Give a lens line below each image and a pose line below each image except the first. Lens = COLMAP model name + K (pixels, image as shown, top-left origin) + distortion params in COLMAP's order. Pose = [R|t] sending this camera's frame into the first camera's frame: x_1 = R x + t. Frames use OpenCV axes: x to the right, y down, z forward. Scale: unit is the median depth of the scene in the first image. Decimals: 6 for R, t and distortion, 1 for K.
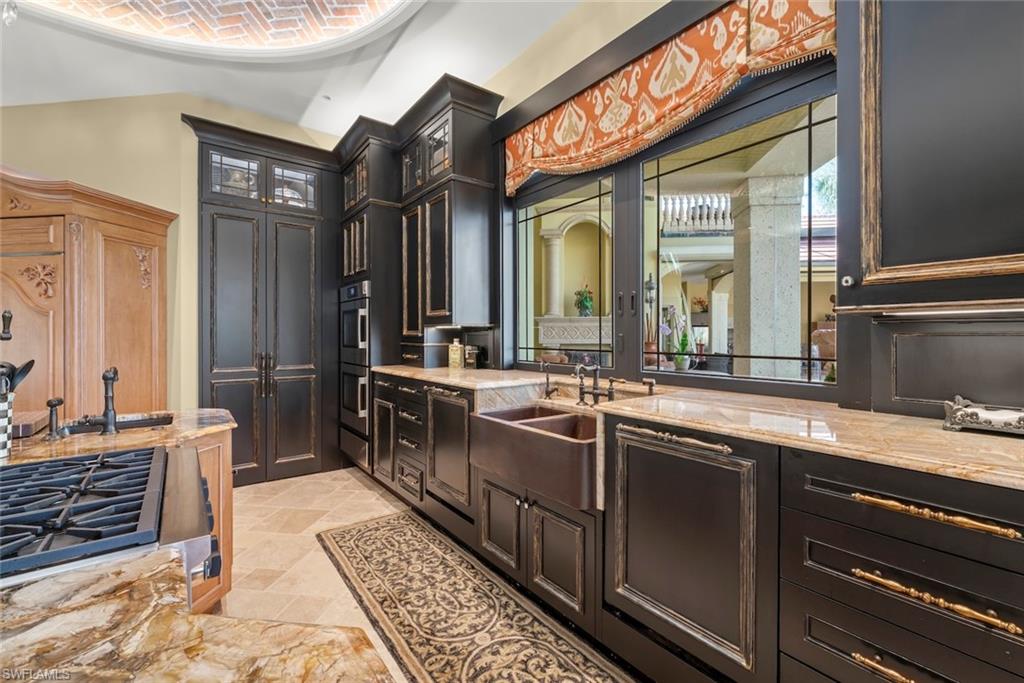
lens RADIAL K [[431.4, 0, 505.1], [0, 431.4, 334.5], [0, 0, 1]] dist [0.001518, 0.000064]
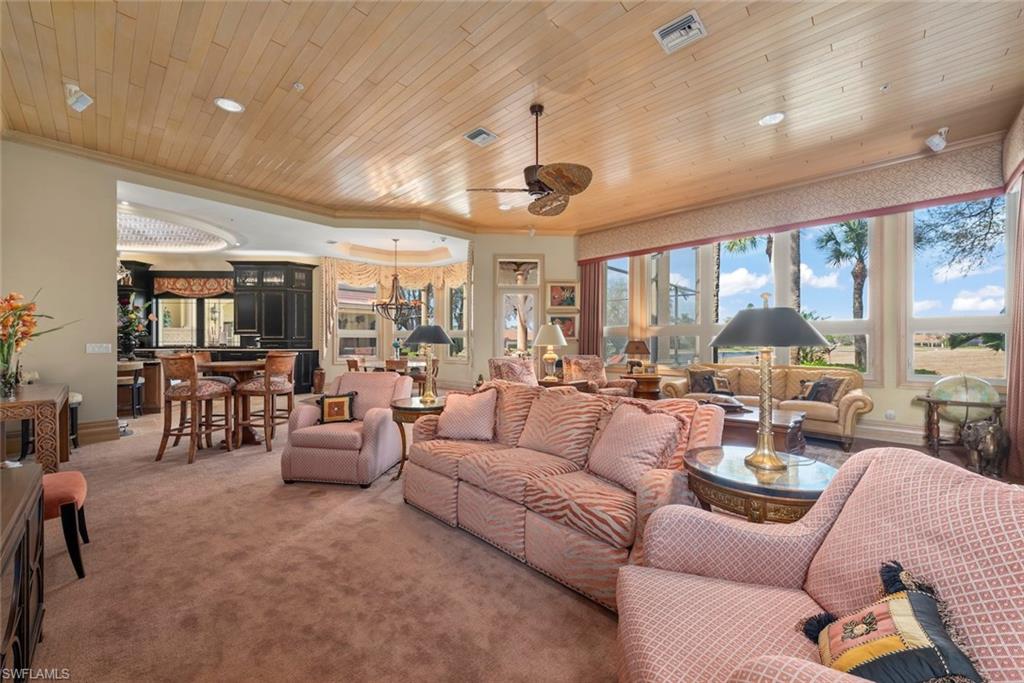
lens RADIAL K [[399.1, 0, 512.0], [0, 399.1, 341.5], [0, 0, 1]] dist [0.000746, 0.000872]
pose [[0.583623, 0.000106, 0.812025, -0.883250], [-0.003139, 0.999993, 0.002125, 0.013928], [-0.812019, -0.003789, 0.583619, -2.990926]]
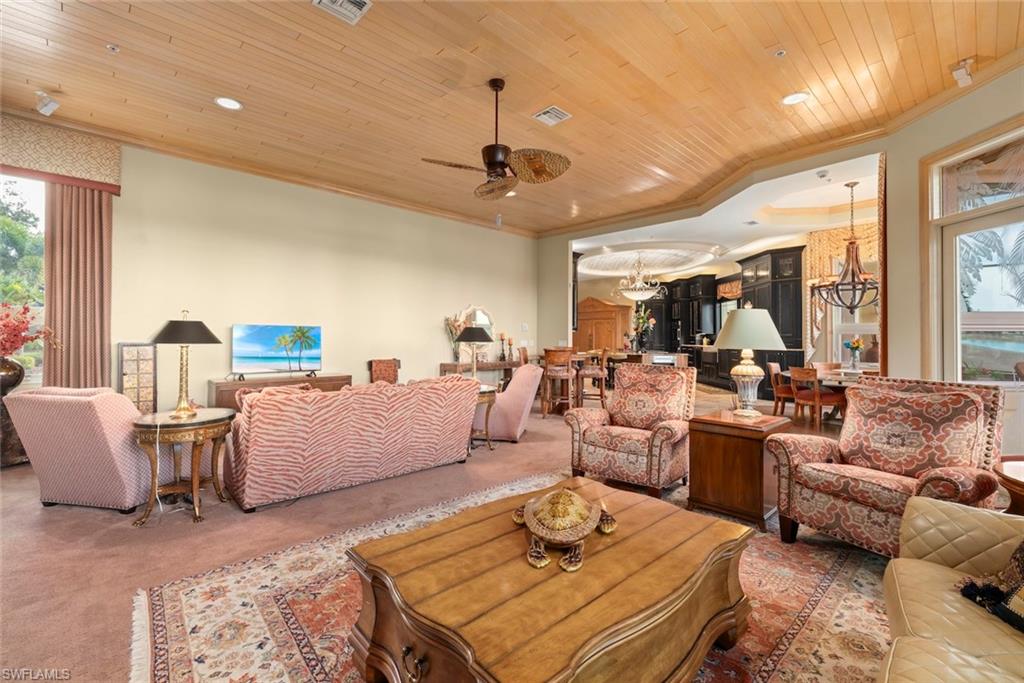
lens RADIAL K [[431.4, 0, 505.1], [0, 431.4, 334.5], [0, 0, 1]] dist [0.001518, 0.000064]
pose [[0.773297, -0.003745, -0.634032, 0.999009], [0.000834, 0.999988, -0.004890, 0.004298], [0.634043, 0.003252, 0.773291, -3.240731]]
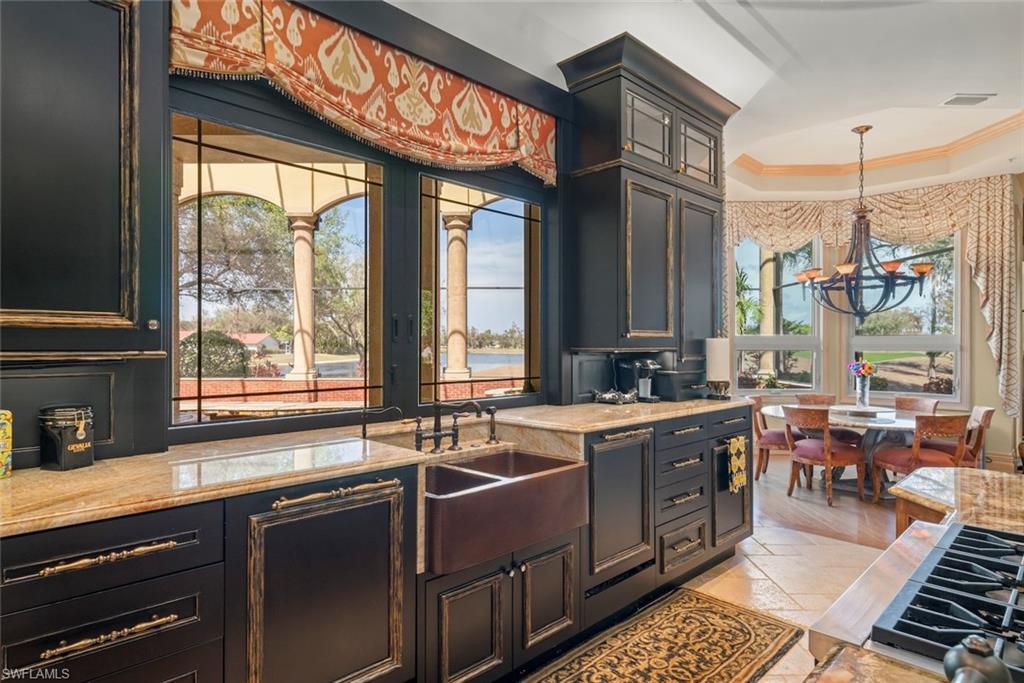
lens RADIAL K [[550.5, 0, 508.5], [0, 550.5, 345.8], [0, 0, 1]] dist [-0.003302, -0.001635]
pose [[-0.121235, -0.004380, 0.992614, -0.643561], [-0.003665, 0.999985, 0.003965, -0.032915], [-0.992617, -0.003157, -0.121249, 0.725731]]
